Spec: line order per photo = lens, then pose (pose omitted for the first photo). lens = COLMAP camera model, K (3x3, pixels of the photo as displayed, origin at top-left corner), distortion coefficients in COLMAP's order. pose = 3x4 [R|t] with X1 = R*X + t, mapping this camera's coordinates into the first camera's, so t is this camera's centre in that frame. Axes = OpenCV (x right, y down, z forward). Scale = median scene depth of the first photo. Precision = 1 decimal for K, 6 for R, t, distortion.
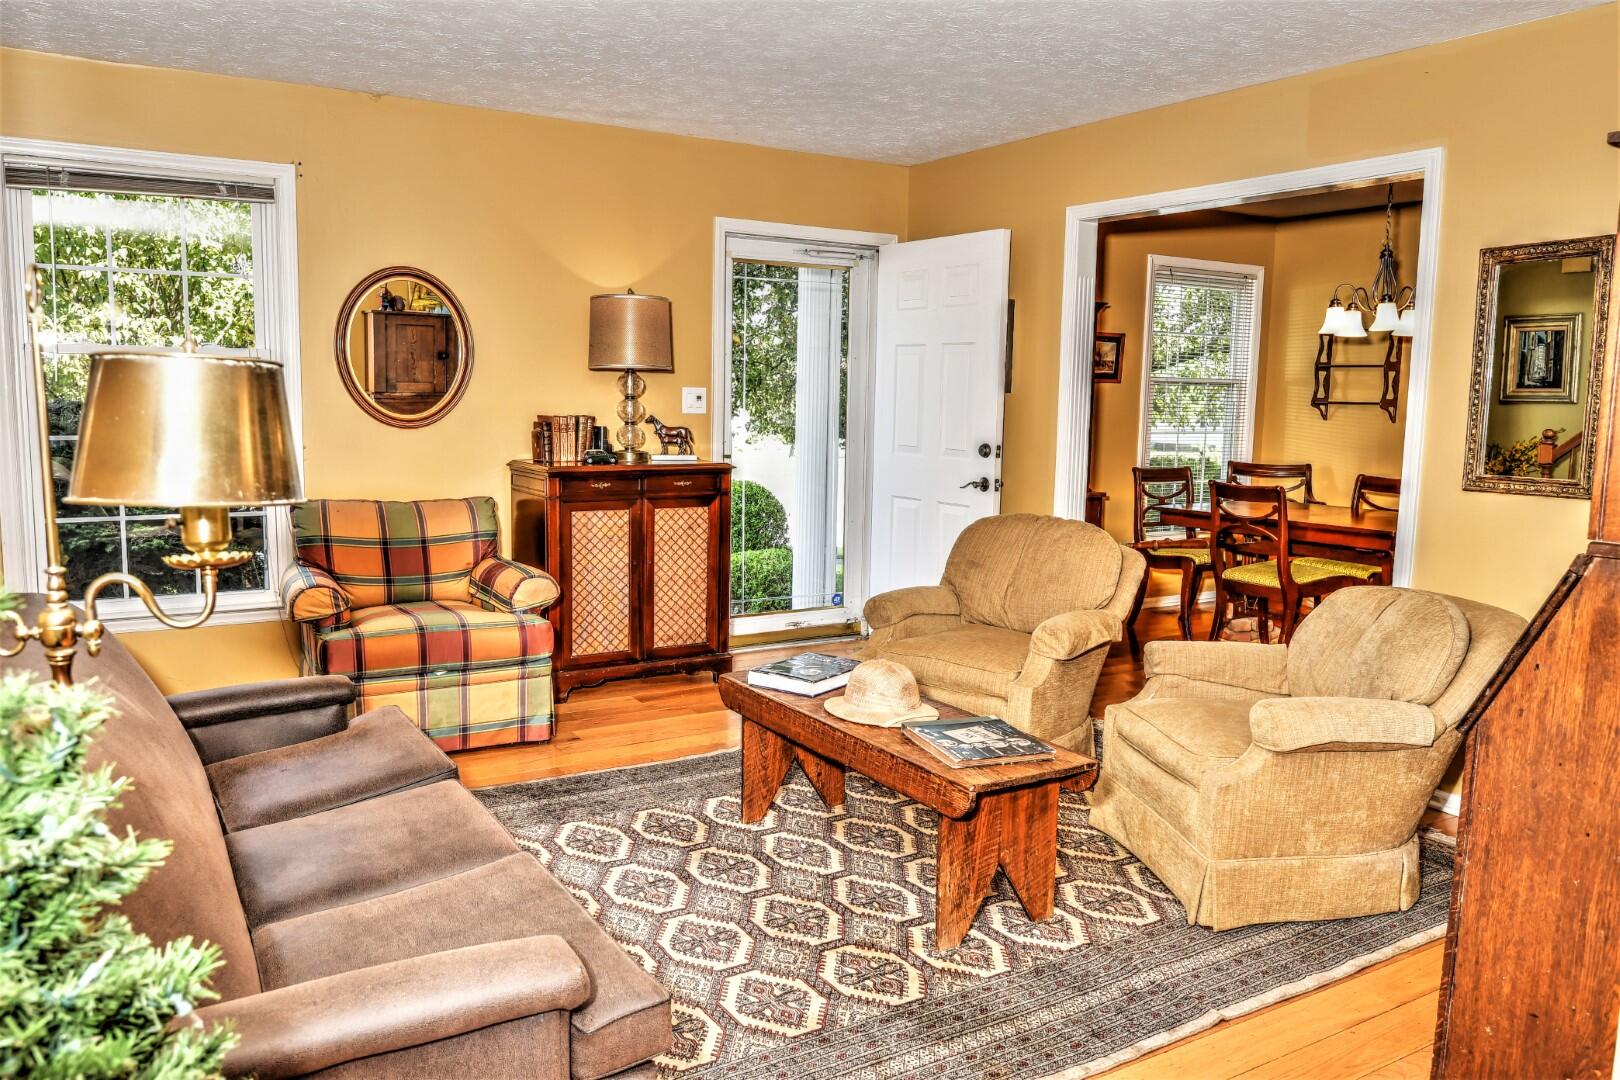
lens RADIAL K [[1204.0, 0, 807.7], [0, 1204.0, 529.1], [0, 0, 1]] dist [-0.022911, -0.002511]
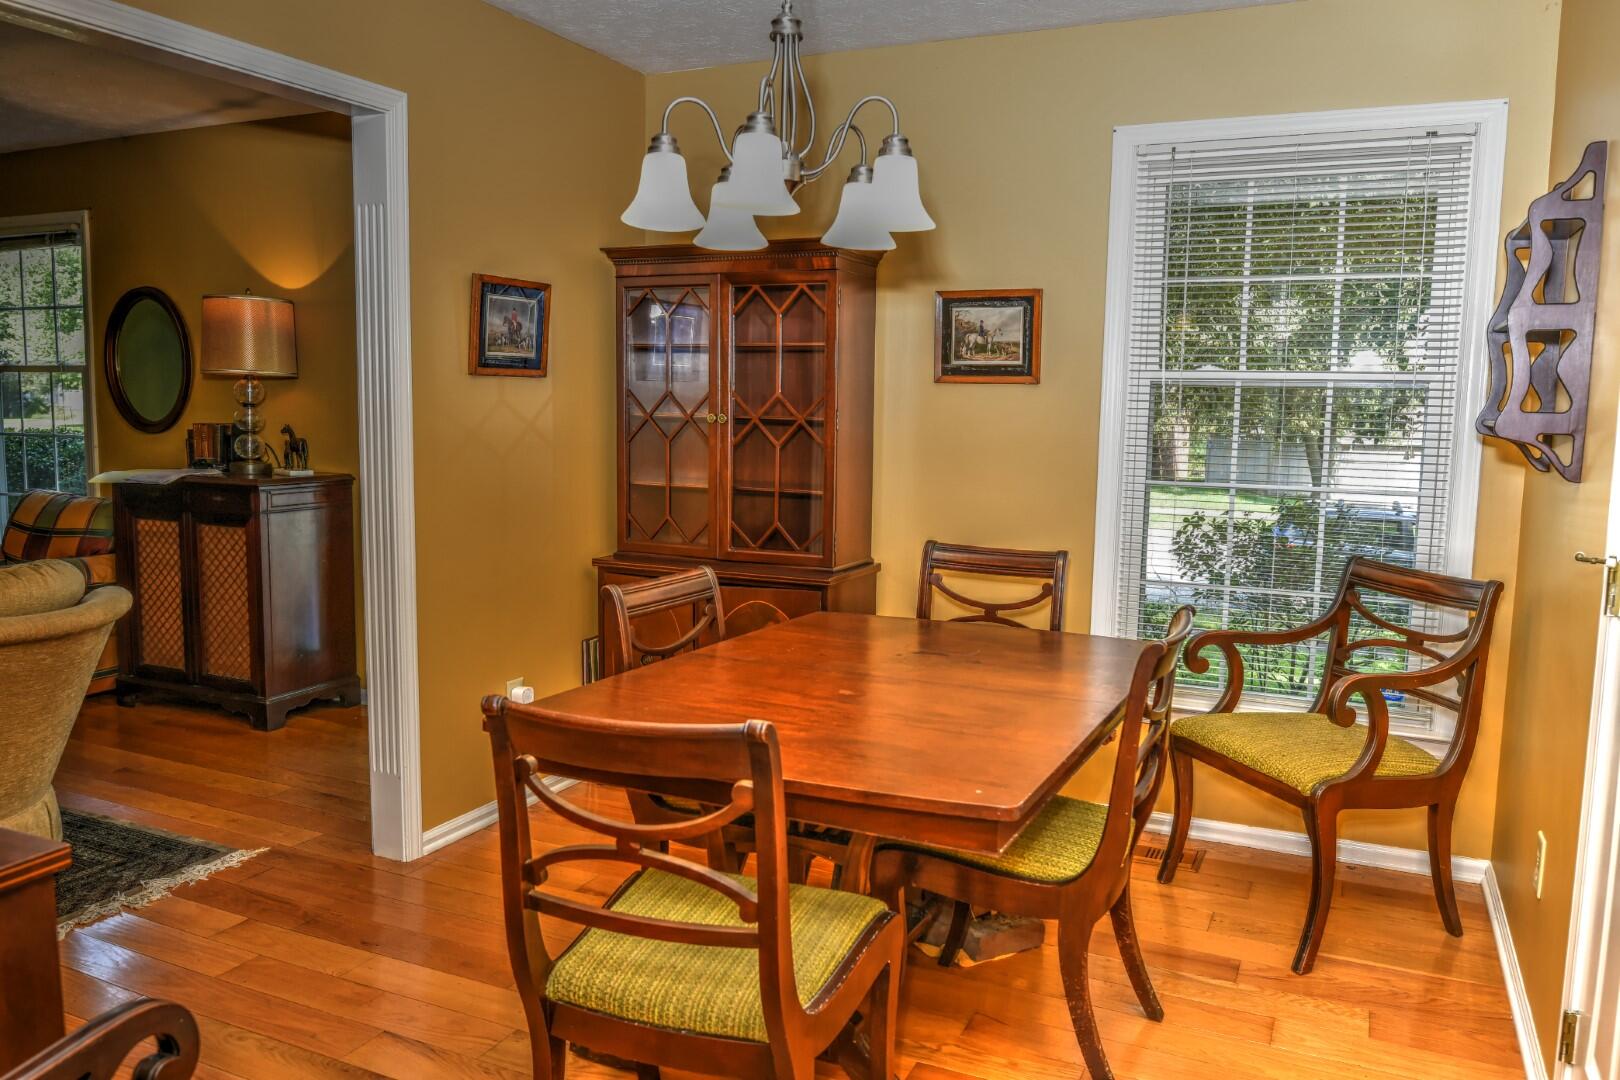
lens RADIAL K [[1204.0, 0, 812.8], [0, 1204.0, 539.3], [0, 0, 1]] dist [-0.022911, -0.002511]
pose [[0.553448, 0.086920, -0.828335, 0.725693], [-0.103267, 0.994027, 0.035309, -0.069528], [0.826457, 0.065997, 0.559119, 0.701632]]
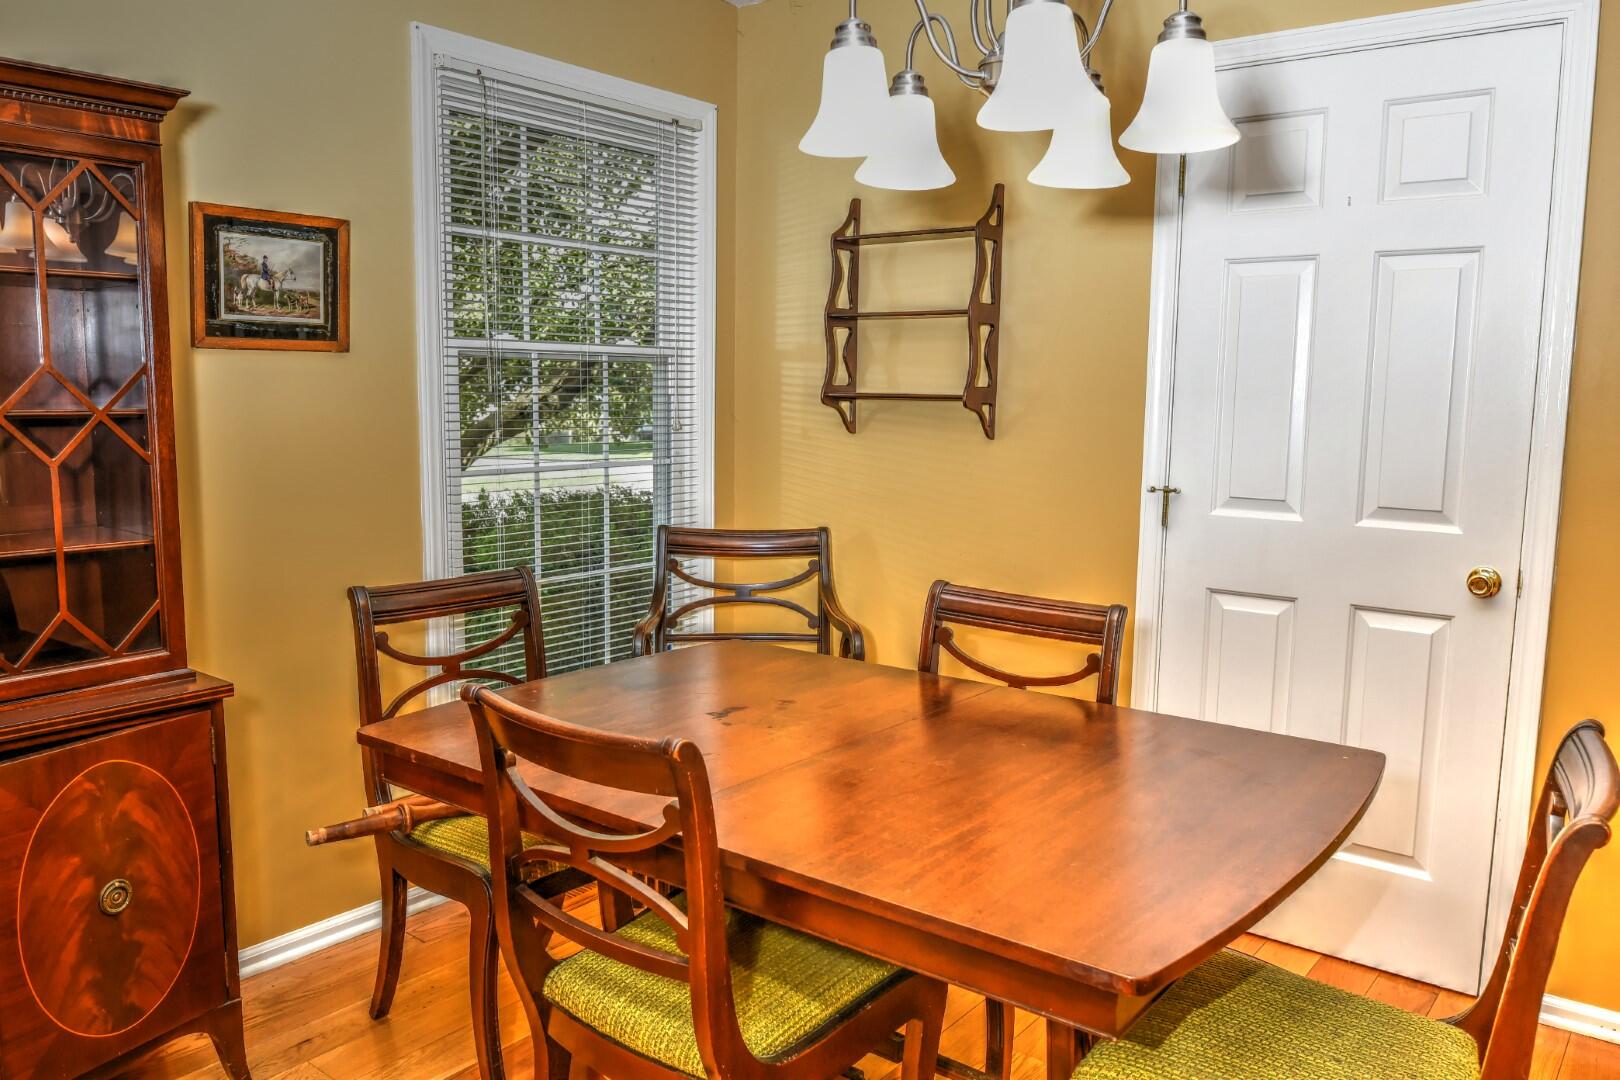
lens RADIAL K [[1204.0, 0, 810.0], [0, 1204.0, 545.5], [0, 0, 1]] dist [-0.022911, -0.002511]
pose [[0.935487, -0.053297, 0.349318, 0.292081], [0.045537, 0.998500, 0.030394, -0.072696], [-0.350414, -0.012526, 0.936511, 0.659860]]
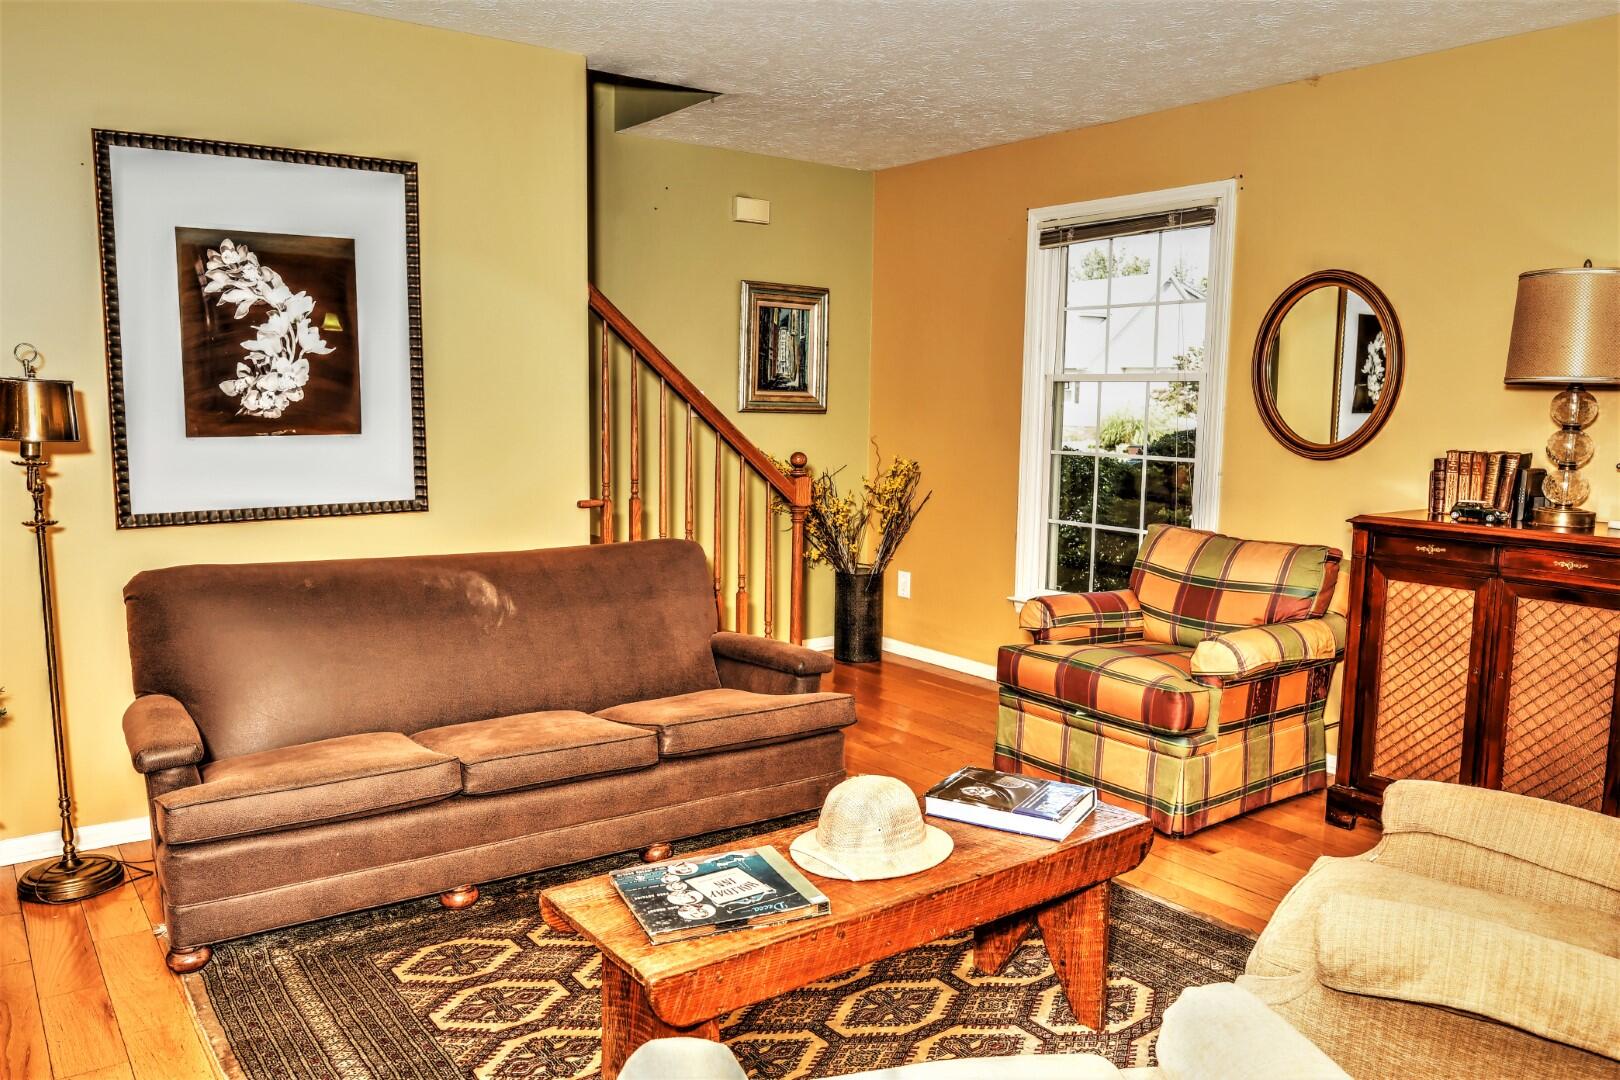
lens RADIAL K [[1204.0, 0, 815.8], [0, 1204.0, 539.9], [0, 0, 1]] dist [-0.022911, -0.002511]
pose [[0.095834, 0.099127, -0.990449, 0.378585], [-0.127903, 0.988007, 0.086507, -0.043845], [0.987146, 0.118391, 0.107364, 0.442410]]
